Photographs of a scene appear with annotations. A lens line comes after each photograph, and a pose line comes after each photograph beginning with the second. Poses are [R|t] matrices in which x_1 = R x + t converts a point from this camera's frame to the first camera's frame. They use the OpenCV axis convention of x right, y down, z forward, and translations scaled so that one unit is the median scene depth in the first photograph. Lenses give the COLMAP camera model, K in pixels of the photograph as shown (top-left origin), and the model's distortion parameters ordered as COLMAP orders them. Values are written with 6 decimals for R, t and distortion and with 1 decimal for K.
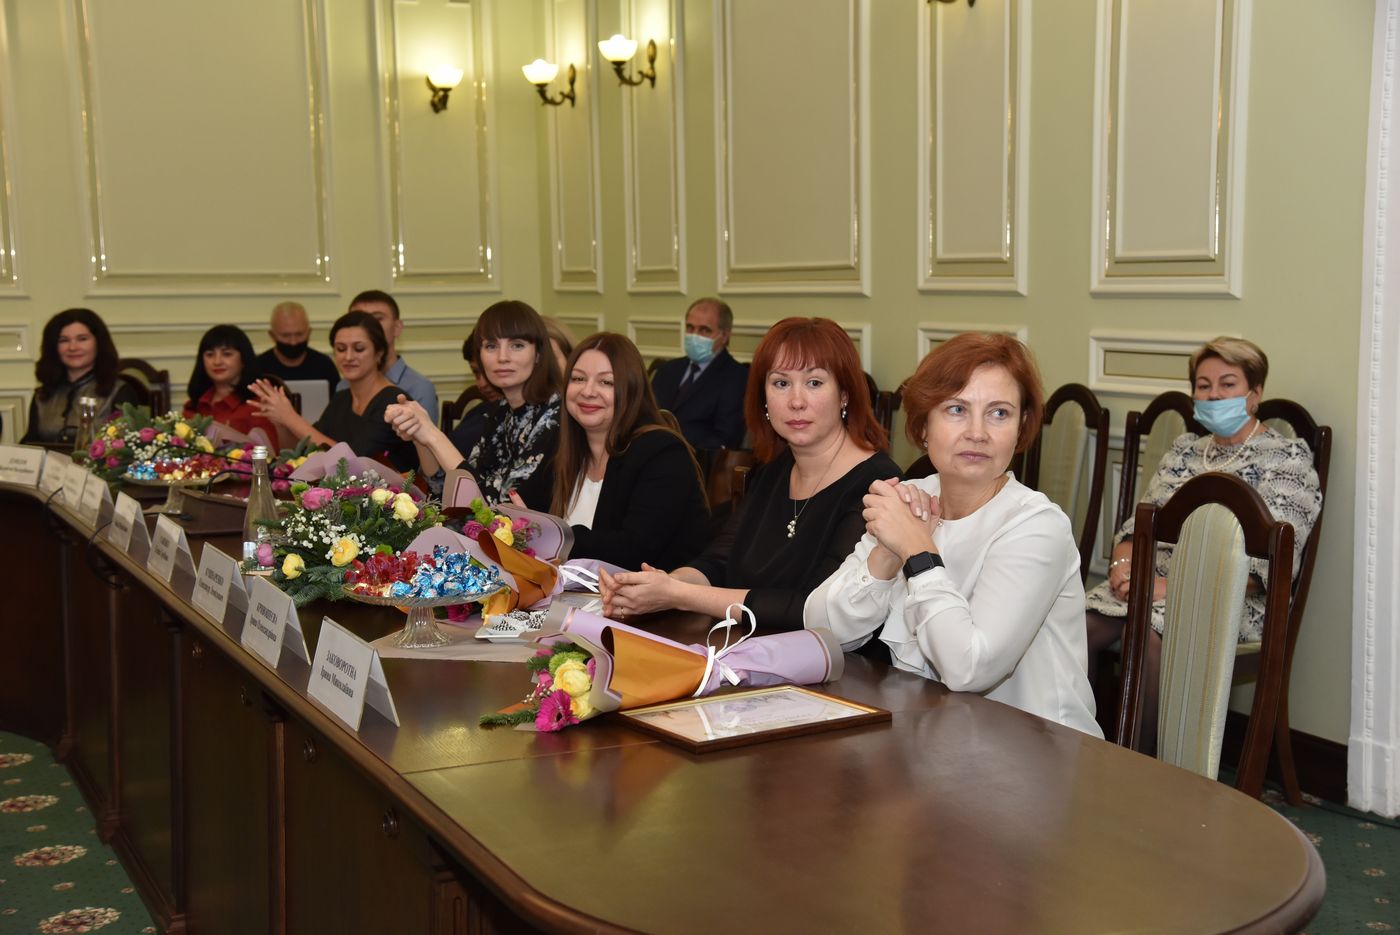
lens RADIAL K [[1938.8, 0, 704.0], [0, 1938.8, 474.1], [0, 0, 1]] dist [0.338597, -0.007943]
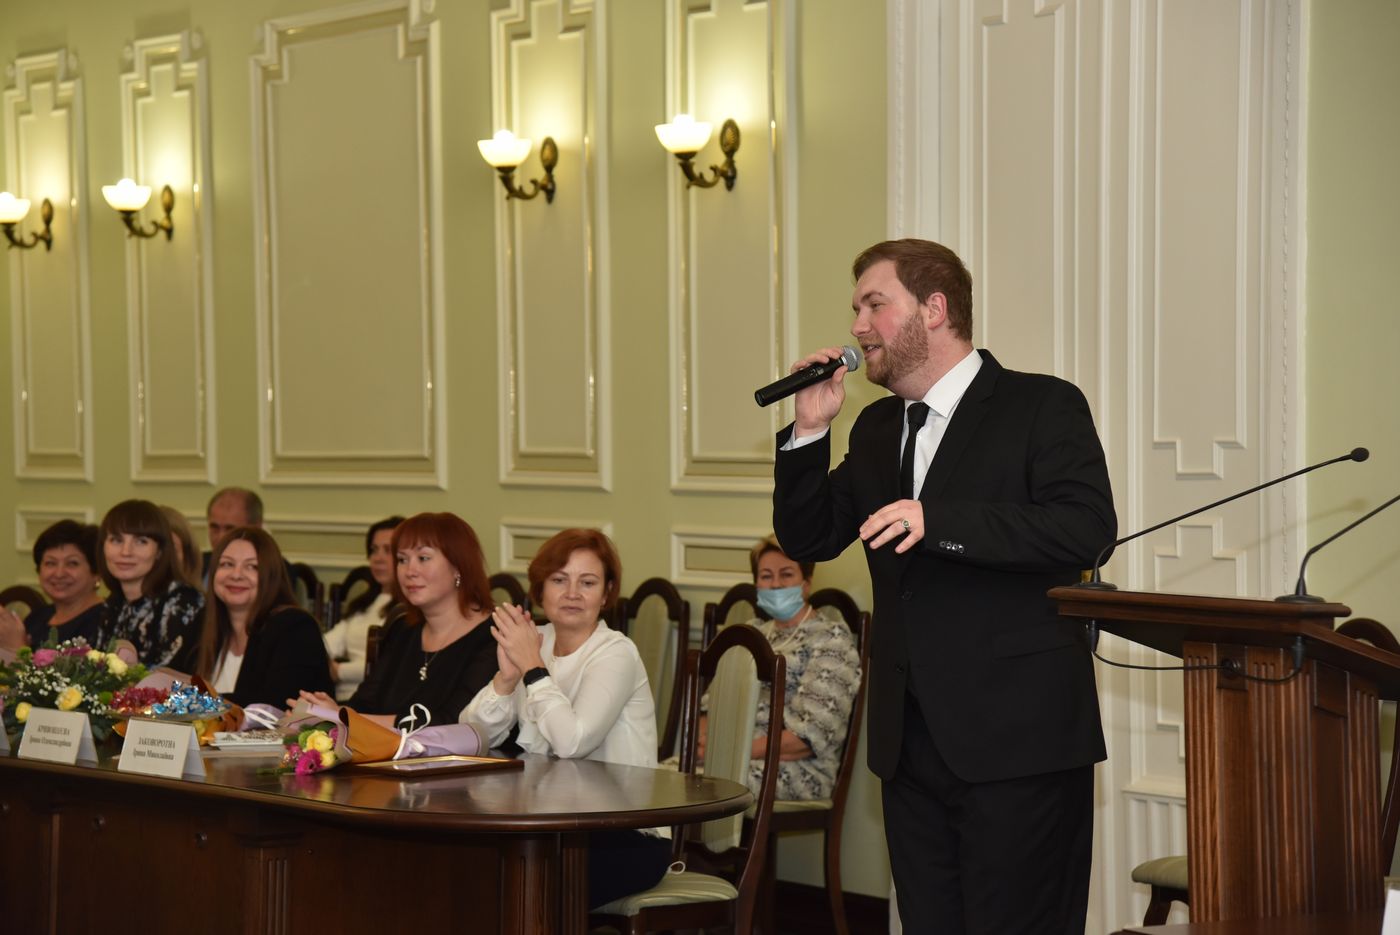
lens RADIAL K [[3425.7, 0, 700.4], [0, 3425.7, 468.3], [0, 0, 1]] dist [0.017568, 0.140554]
pose [[0.982809, 0.003385, 0.184594, -0.141700], [0.013899, 0.995638, -0.092261, 0.073746], [-0.184101, 0.093241, 0.978475, -0.899392]]
